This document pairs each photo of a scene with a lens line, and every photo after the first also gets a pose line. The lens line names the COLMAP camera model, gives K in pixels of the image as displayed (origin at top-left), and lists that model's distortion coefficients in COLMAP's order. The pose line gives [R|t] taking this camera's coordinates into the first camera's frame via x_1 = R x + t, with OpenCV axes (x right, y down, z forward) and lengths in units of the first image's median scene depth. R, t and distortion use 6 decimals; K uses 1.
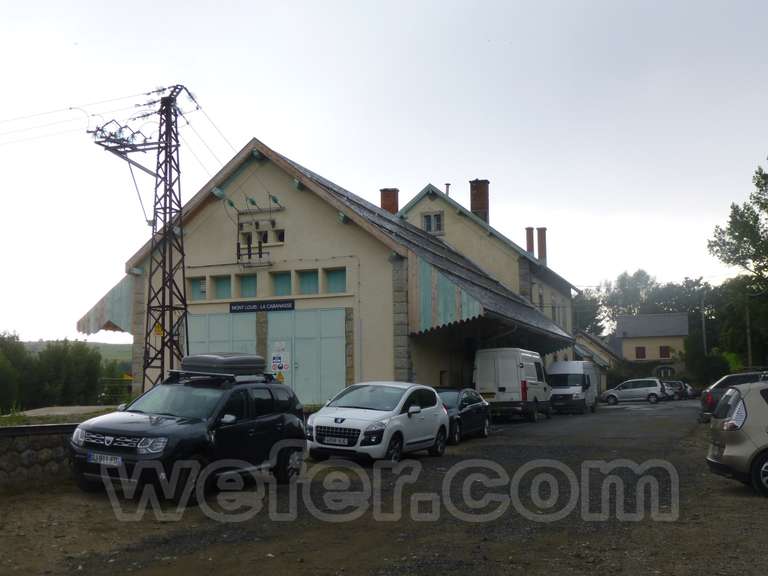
lens RADIAL K [[869.2, 0, 384.3], [0, 869.2, 288.9], [0, 0, 1]] dist [-0.009538, 0.000000]
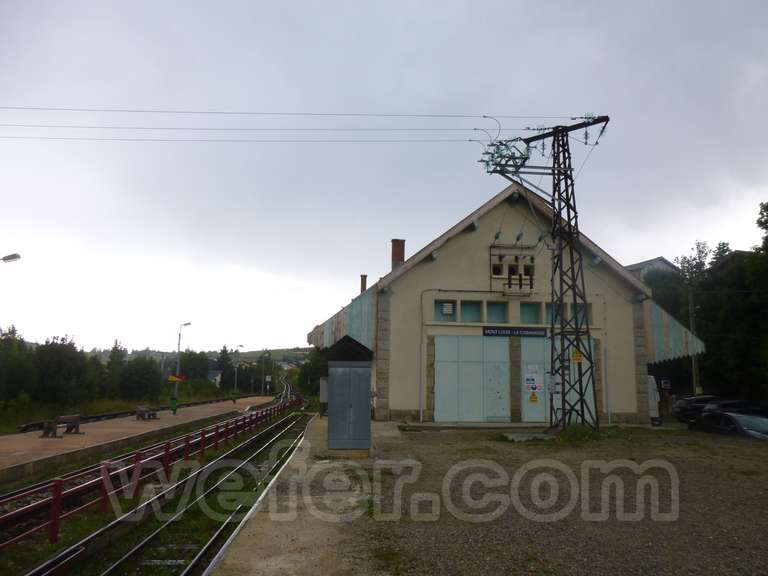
lens RADIAL K [[622.8, 0, 377.1], [0, 622.8, 313.0], [0, 0, 1]] dist [0.035620, -0.001417]
pose [[0.884726, 0.084249, 0.458435, -0.661413], [-0.070231, 0.996396, -0.047575, 0.045827], [-0.460791, 0.009894, 0.887454, 0.373290]]
